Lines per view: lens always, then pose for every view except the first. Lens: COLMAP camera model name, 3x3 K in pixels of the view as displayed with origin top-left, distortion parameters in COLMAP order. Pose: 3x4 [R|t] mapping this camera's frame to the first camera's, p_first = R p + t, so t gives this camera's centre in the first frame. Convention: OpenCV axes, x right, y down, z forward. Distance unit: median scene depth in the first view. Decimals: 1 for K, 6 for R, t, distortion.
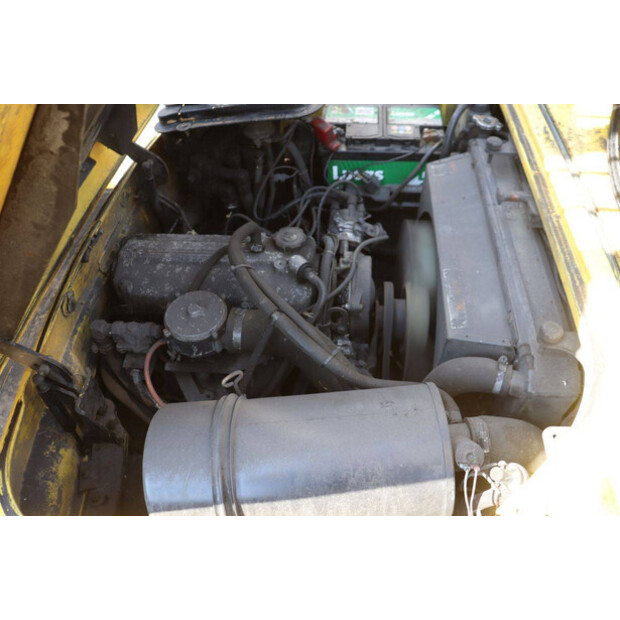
lens RADIAL K [[713.3, 0, 310.0], [0, 713.3, 310.0], [0, 0, 1]] dist [0.003118, 0.013307]
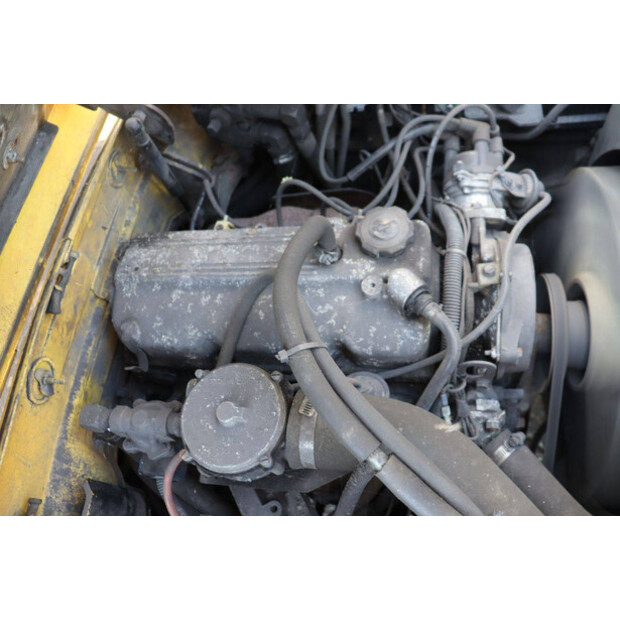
lens RADIAL K [[592.8, 0, 310.0], [0, 592.8, 310.0], [0, 0, 1]] dist [-0.146216, 0.225138]
pose [[0.985696, -0.069975, -0.153321, -0.019097], [0.109659, 0.957109, 0.268173, -0.172833], [0.127980, -0.281151, 0.951092, 0.525788]]
